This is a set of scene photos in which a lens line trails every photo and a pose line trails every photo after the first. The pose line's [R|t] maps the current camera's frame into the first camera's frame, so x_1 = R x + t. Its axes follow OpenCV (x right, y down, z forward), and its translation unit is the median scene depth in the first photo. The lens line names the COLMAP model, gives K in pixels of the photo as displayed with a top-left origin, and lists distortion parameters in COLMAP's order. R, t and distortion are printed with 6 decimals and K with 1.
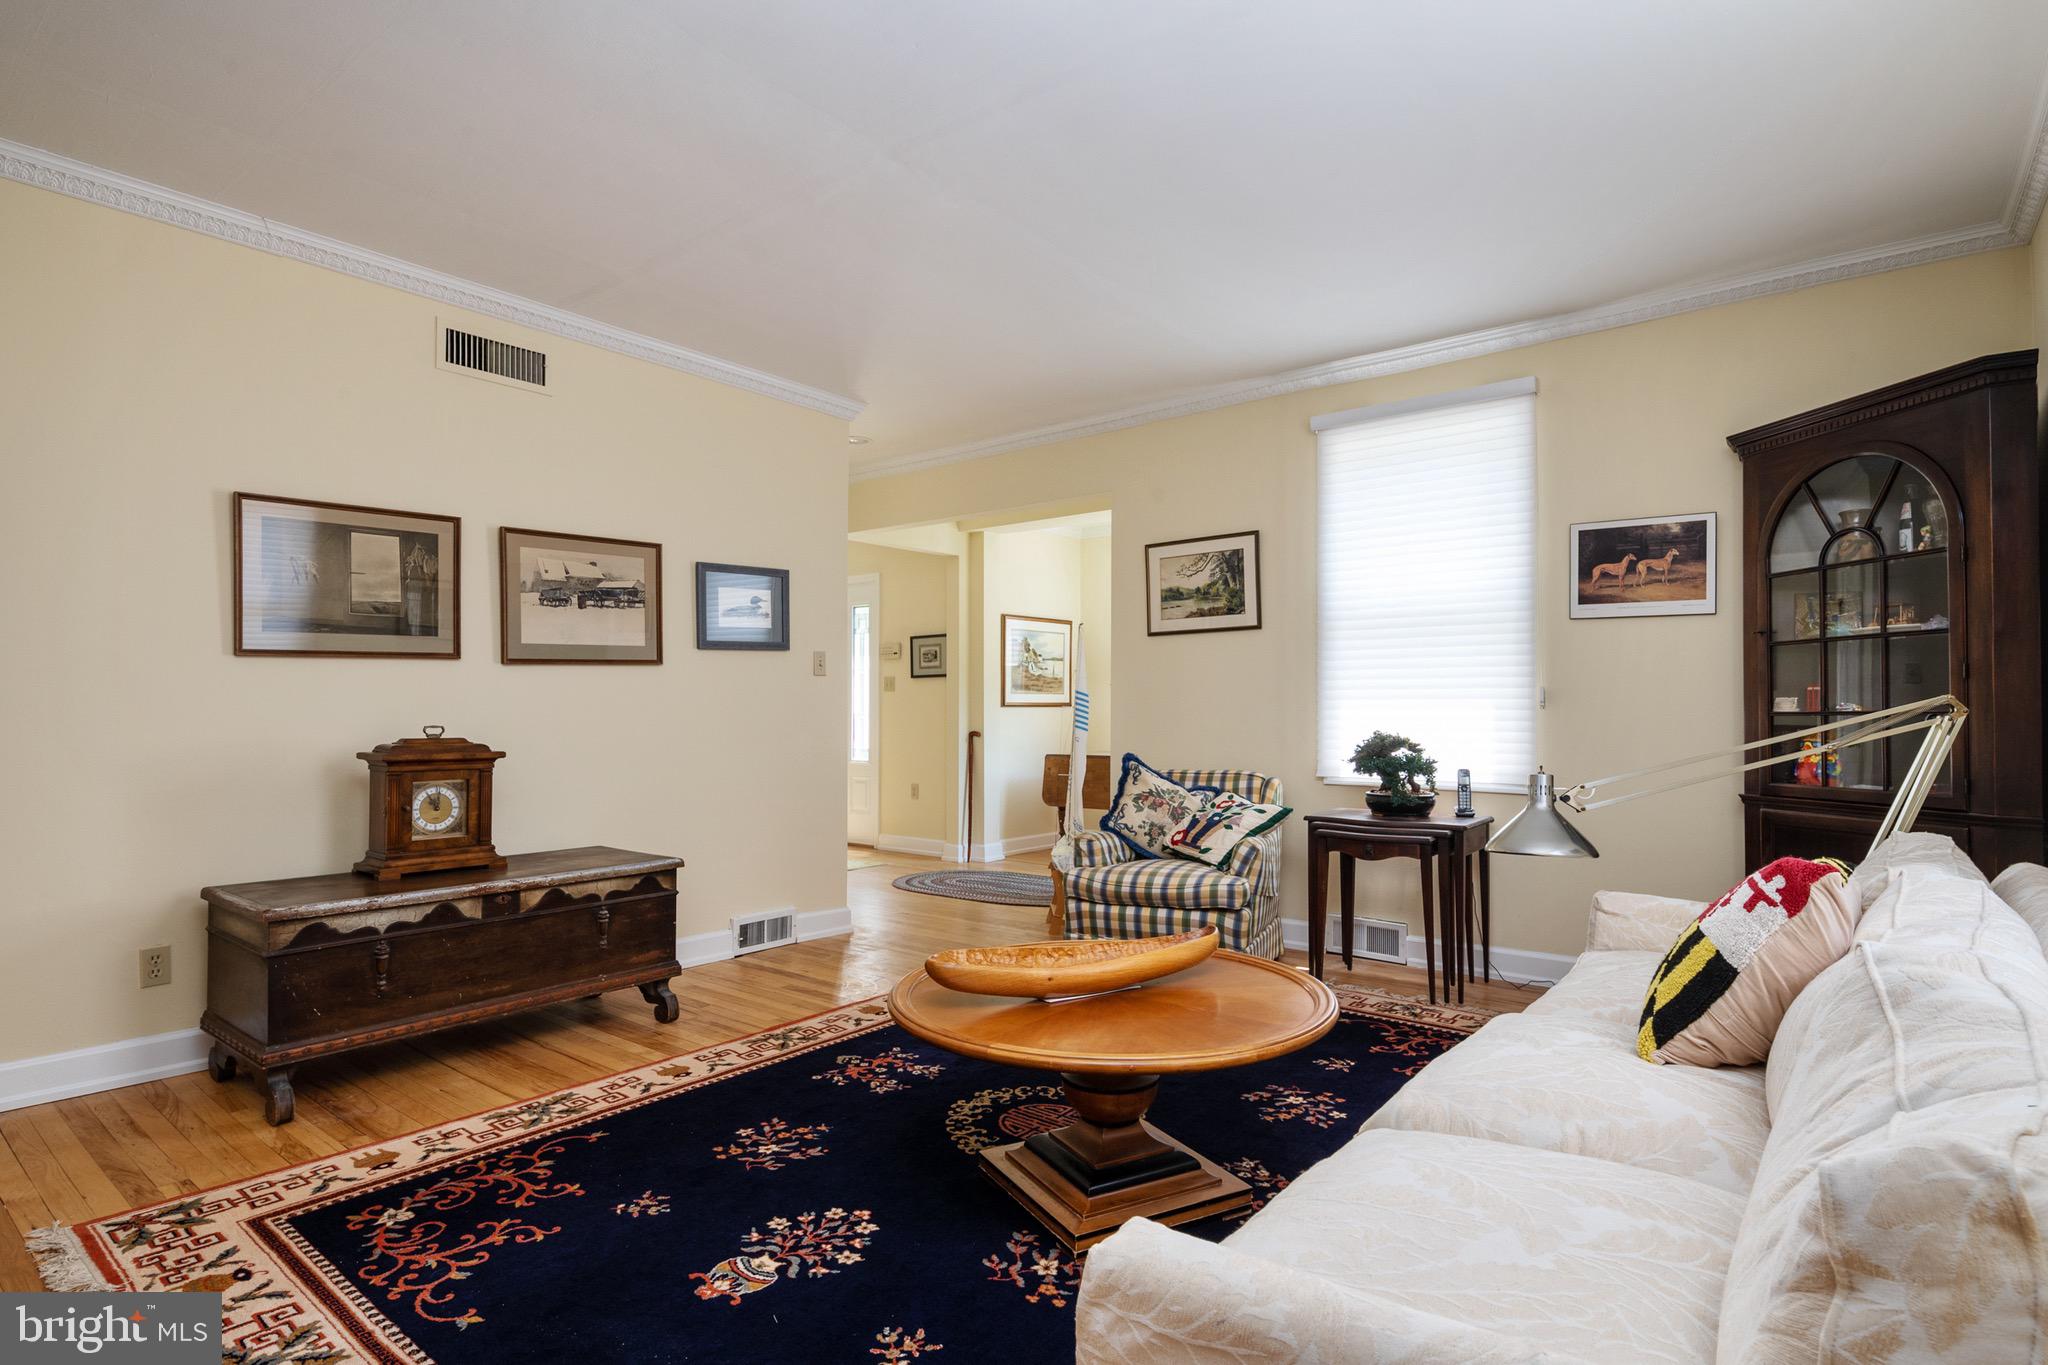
lens RADIAL K [[1060.5, 0, 1021.1], [0, 1060.5, 692.2], [0, 0, 1]] dist [-0.001811, -0.001726]
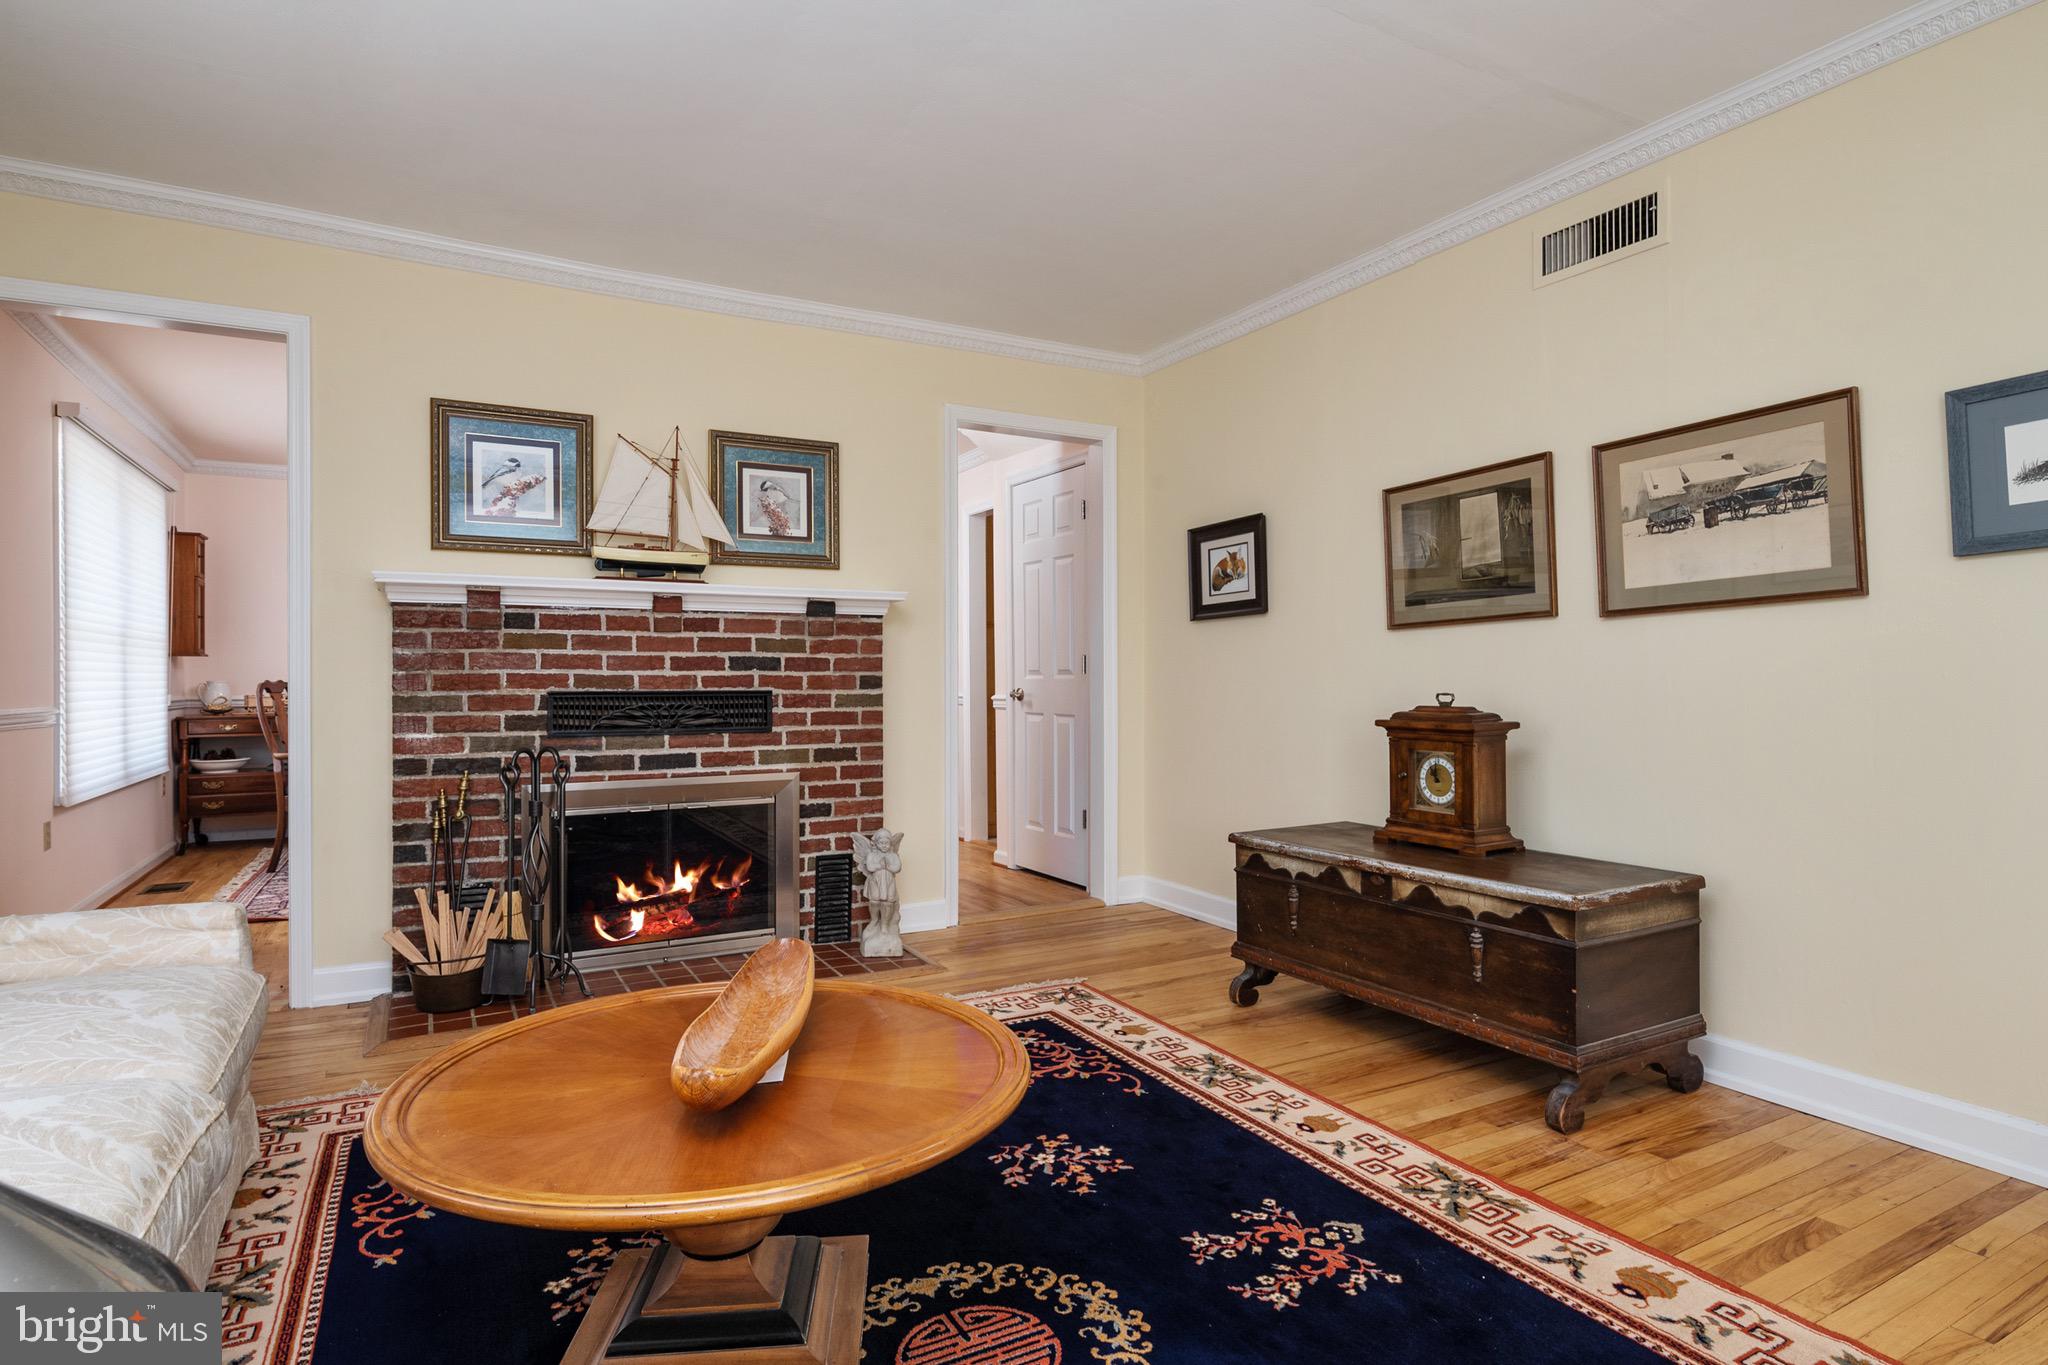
lens RADIAL K [[1060.5, 0, 1021.6], [0, 1060.5, 677.4], [0, 0, 1]] dist [-0.001811, -0.001726]
pose [[-0.374819, -0.004408, -0.927088, 0.481788], [0.016669, 0.999795, -0.011493, 0.023252], [0.926948, -0.019762, -0.374668, 1.047948]]
